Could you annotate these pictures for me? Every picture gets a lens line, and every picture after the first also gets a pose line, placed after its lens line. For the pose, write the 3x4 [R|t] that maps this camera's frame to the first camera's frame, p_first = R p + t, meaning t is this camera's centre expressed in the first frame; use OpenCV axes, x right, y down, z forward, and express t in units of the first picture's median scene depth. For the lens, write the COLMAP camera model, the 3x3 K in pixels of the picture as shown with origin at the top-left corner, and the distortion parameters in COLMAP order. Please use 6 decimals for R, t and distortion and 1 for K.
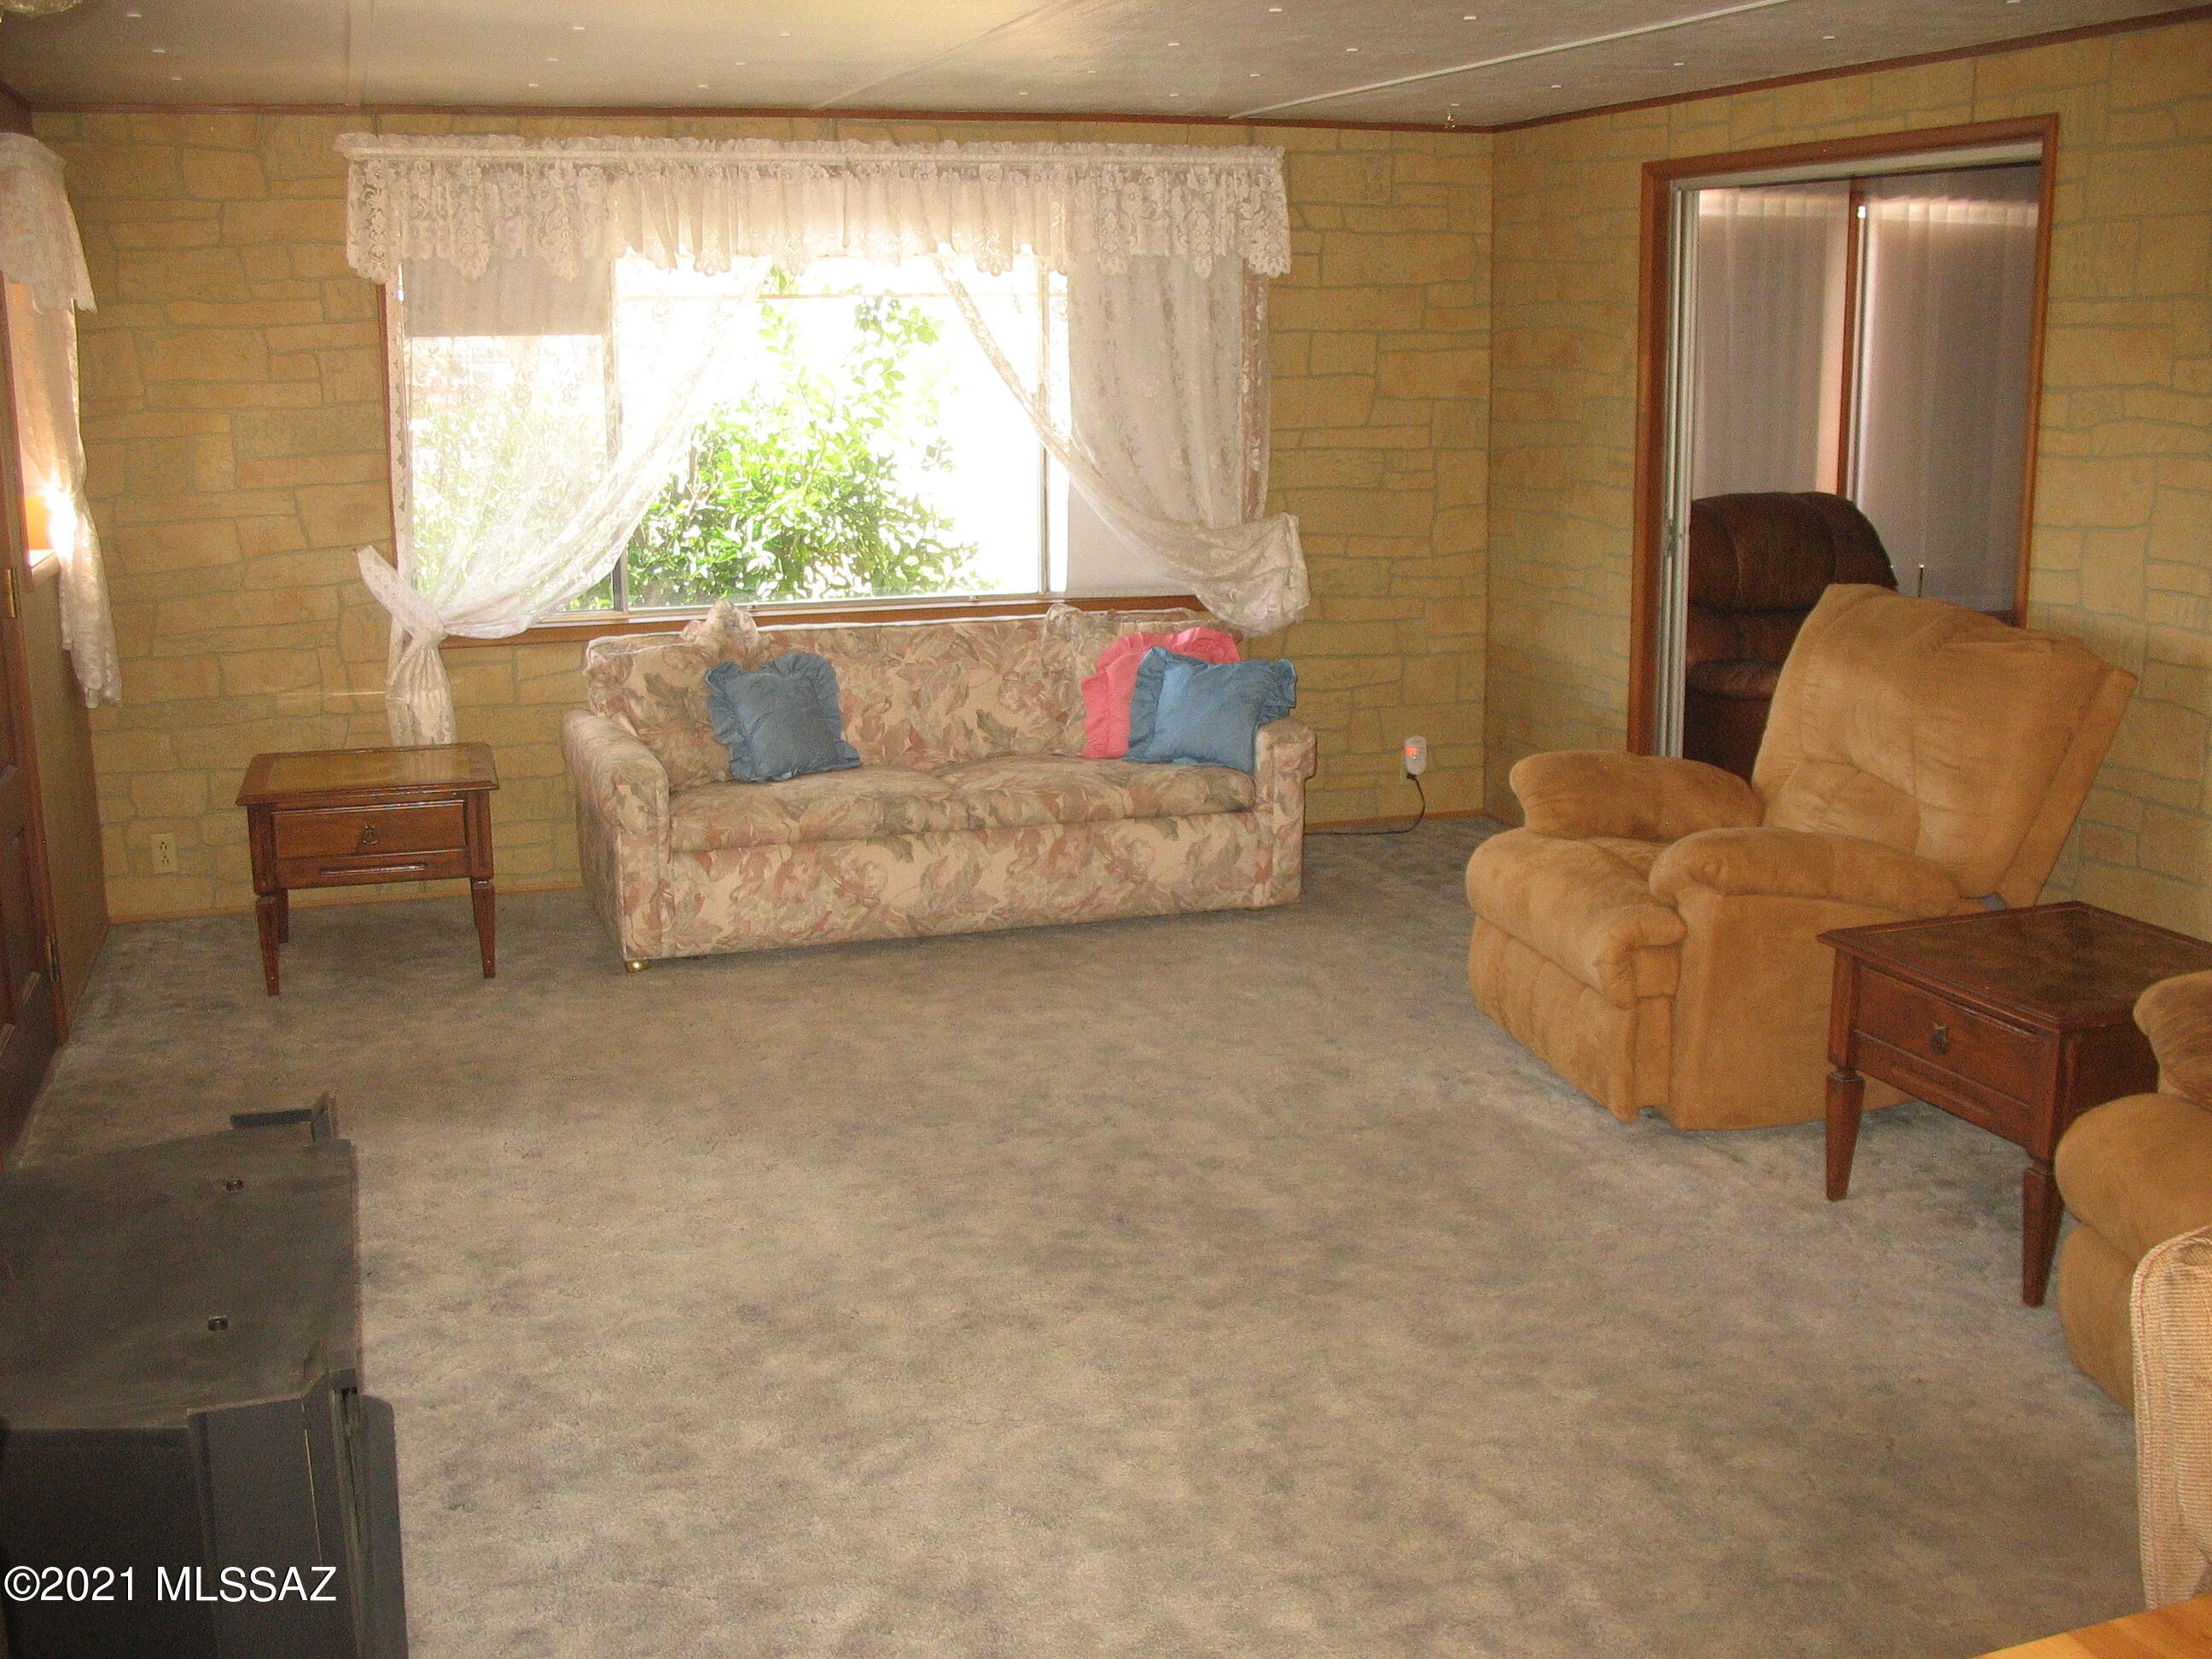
lens RADIAL K [[2308.0, 0, 1106.0], [0, 2308.0, 829.5], [0, 0, 1]] dist [-0.193273, 0.241482]
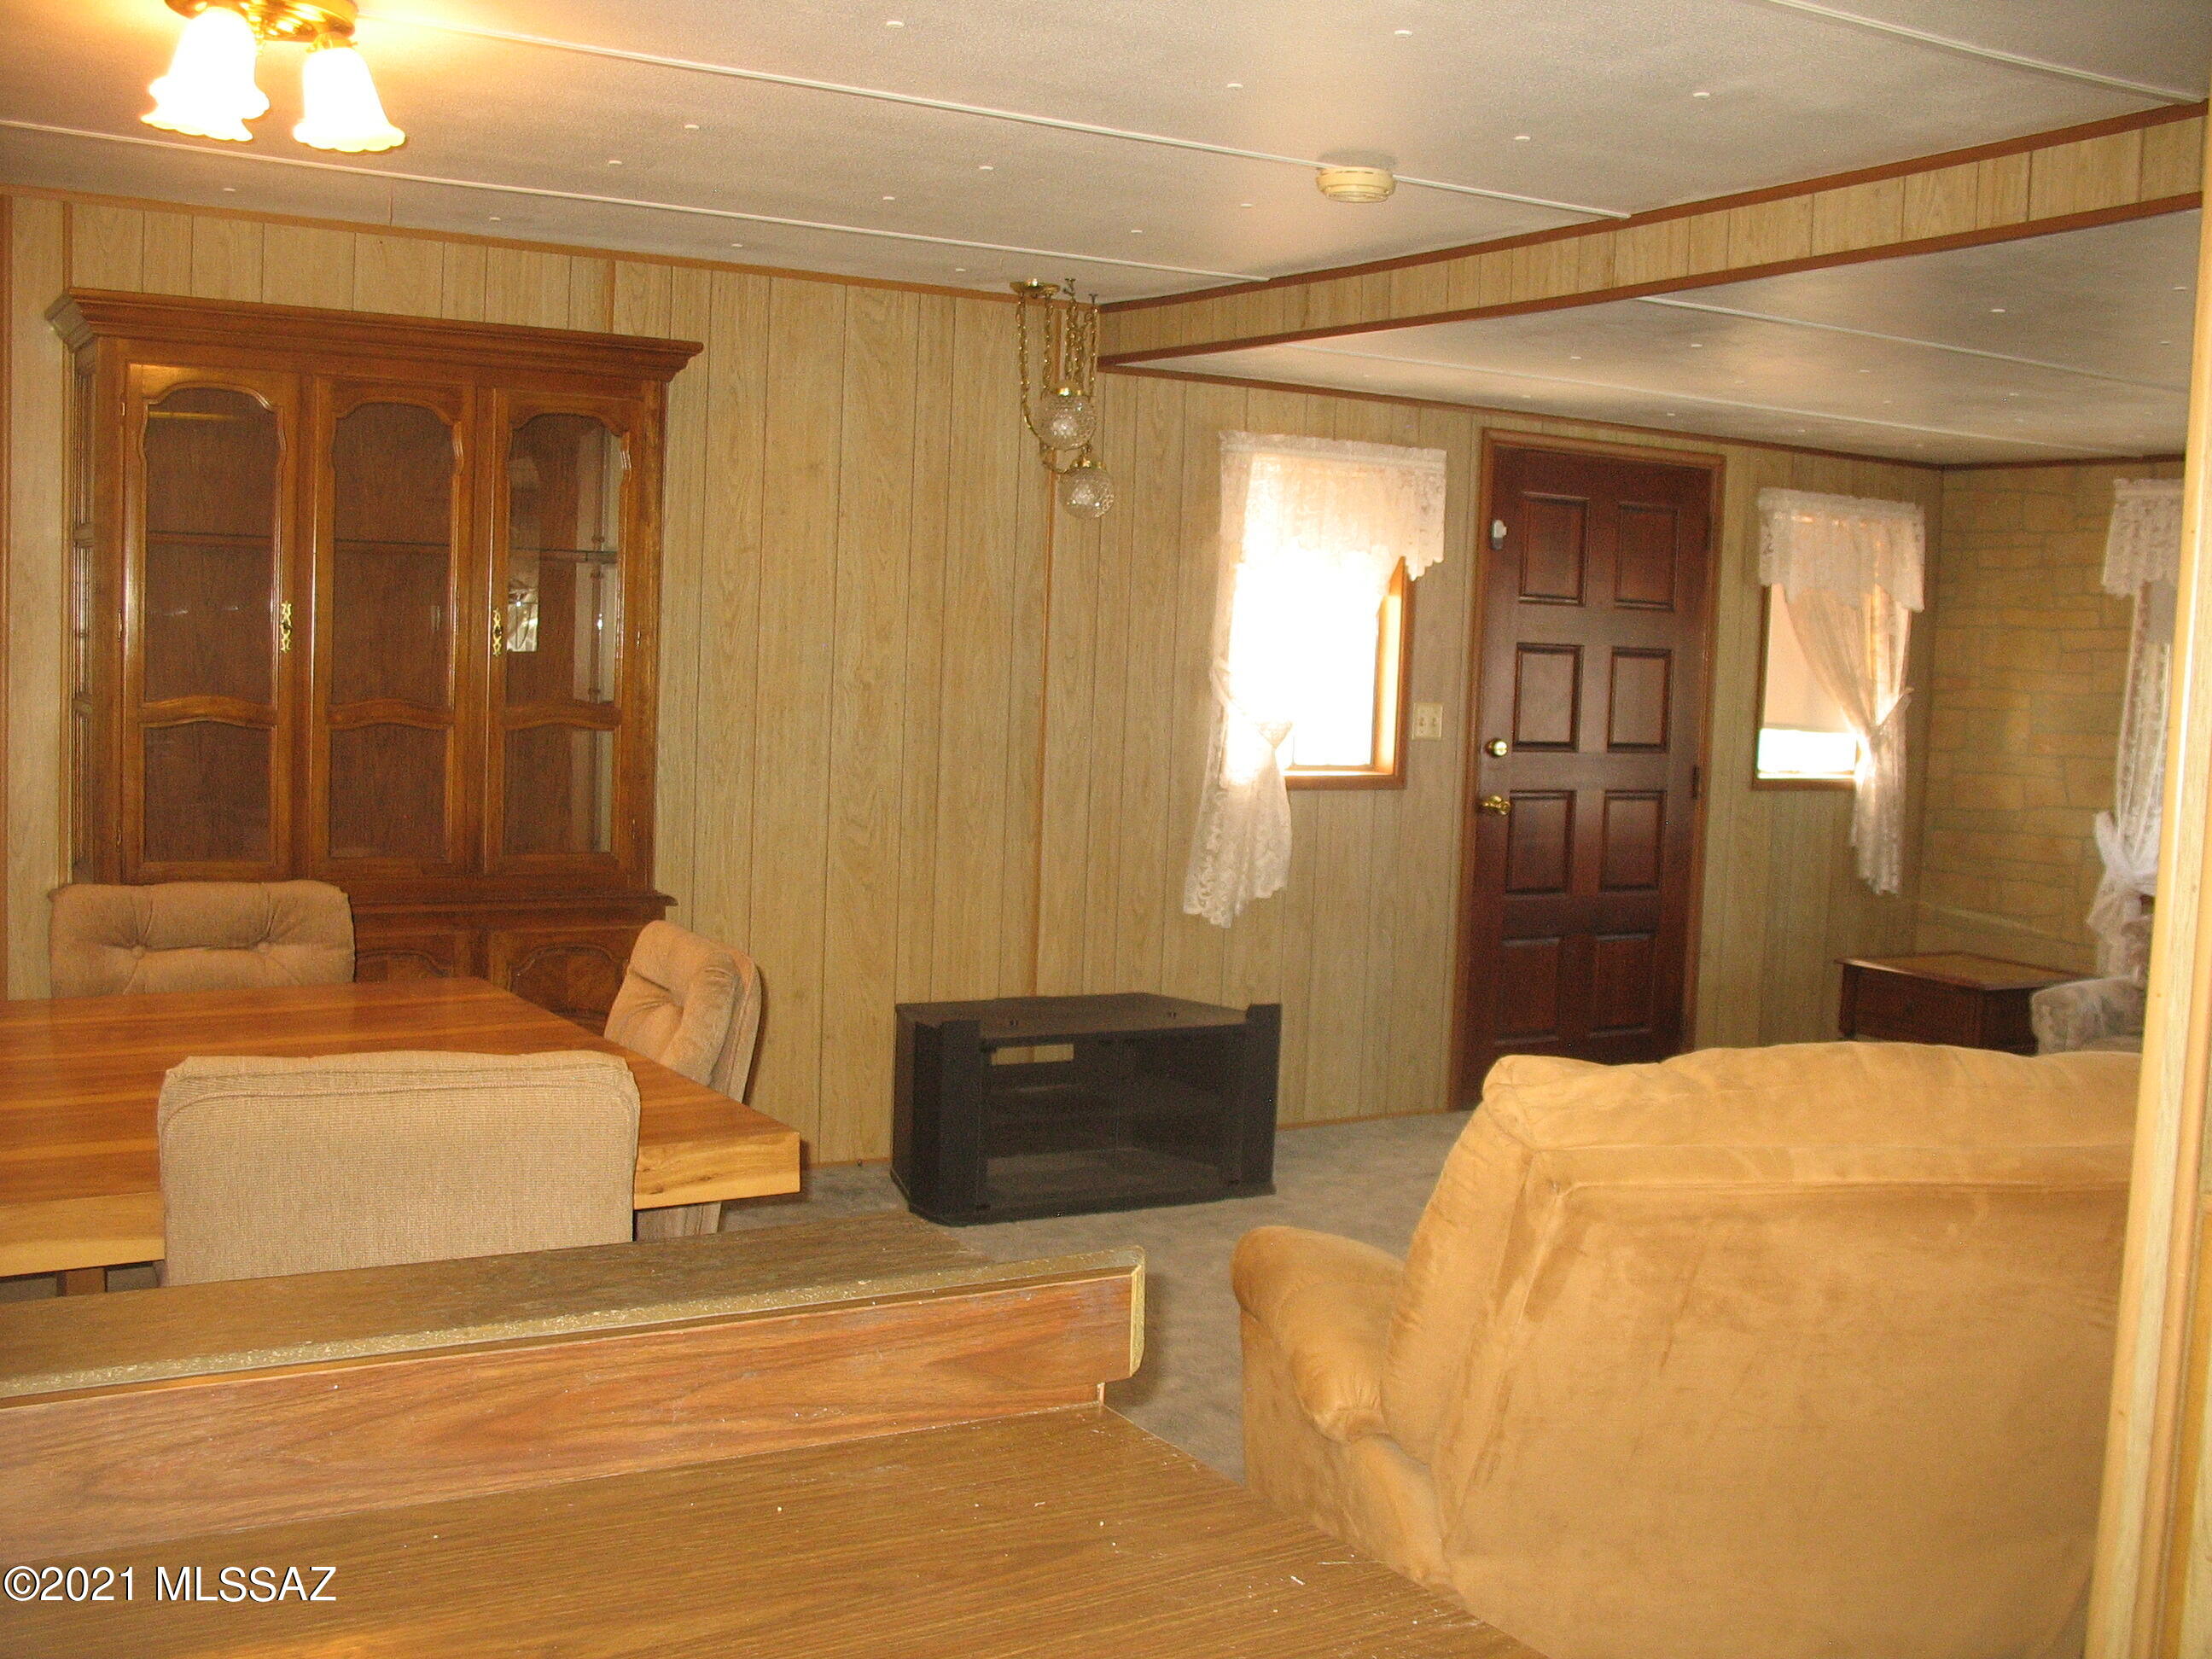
lens RADIAL K [[2308.0, 0, 1106.0], [0, 2308.0, 829.5], [0, 0, 1]] dist [-0.193273, 0.241482]
pose [[0.234850, 0.095684, -0.967311, 0.744775], [-0.241151, 0.969768, 0.037379, -0.030751], [0.941643, 0.224489, 0.250824, 0.194019]]
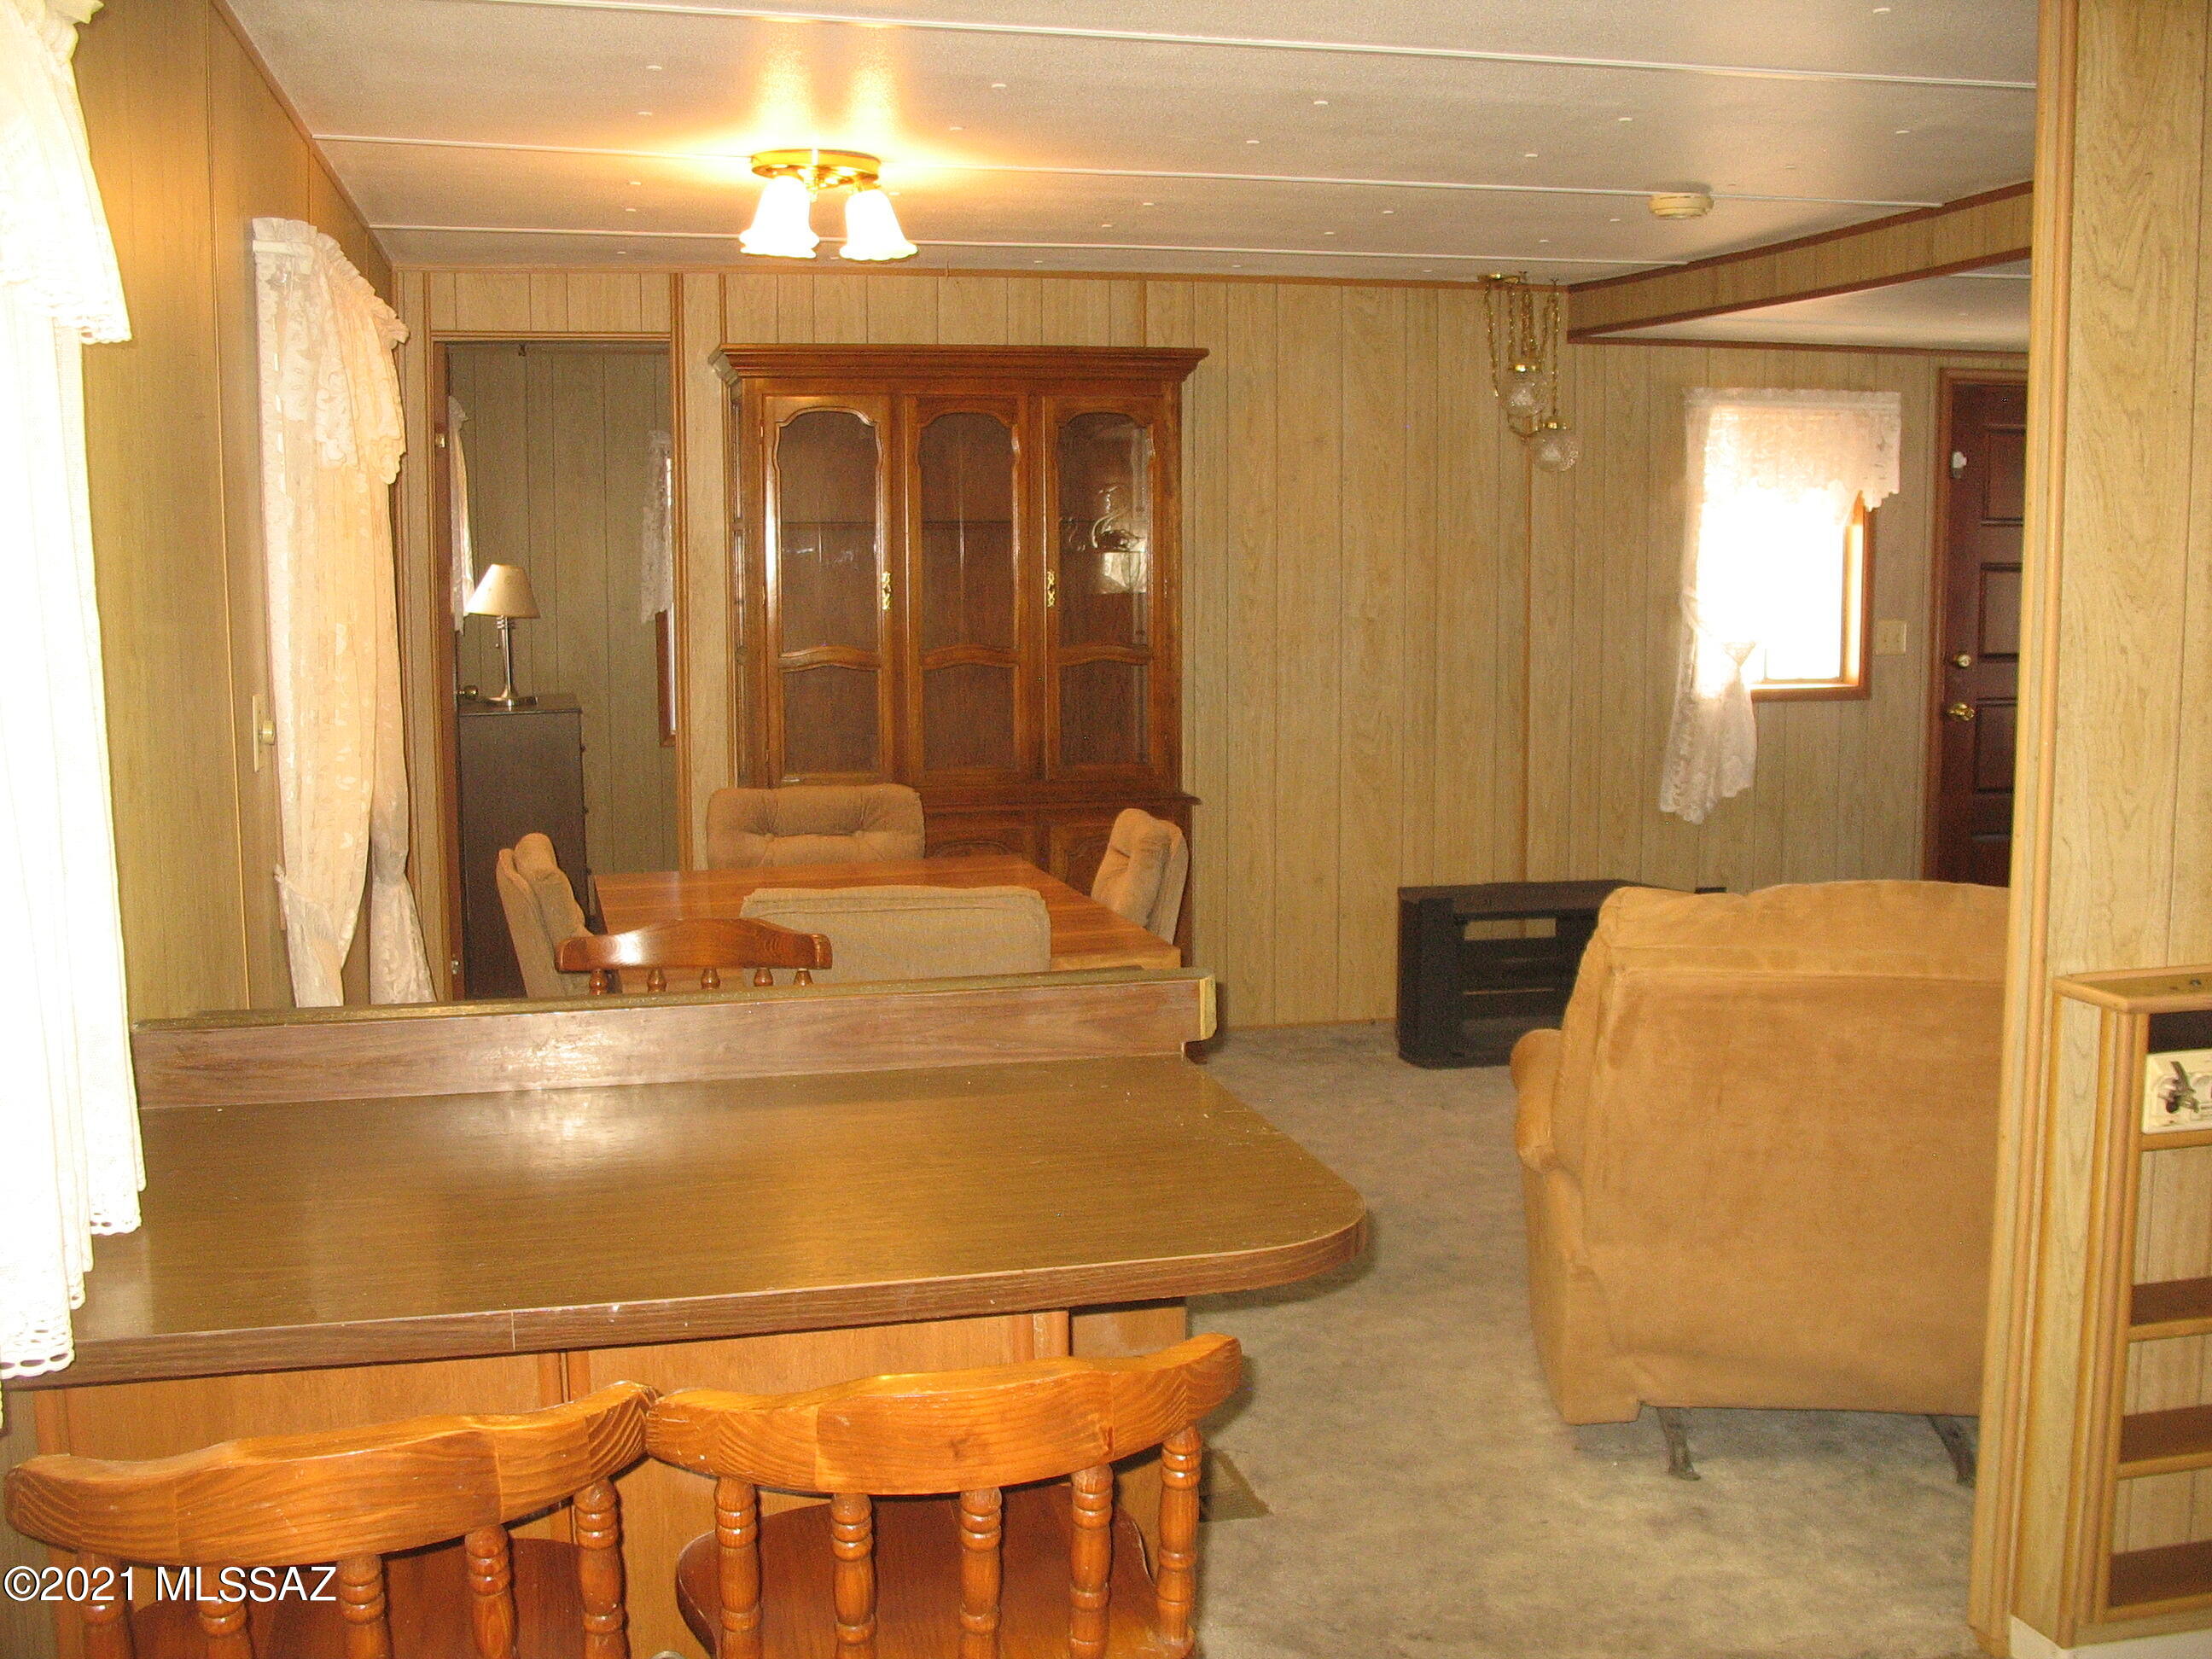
lens RADIAL K [[2308.0, 0, 1106.0], [0, 2308.0, 829.5], [0, 0, 1]] dist [-0.193273, 0.241482]
pose [[-0.065274, 0.128164, -0.989603, 0.945567], [-0.203258, 0.969218, 0.138931, -0.061128], [0.976947, 0.210213, -0.037214, 0.264539]]
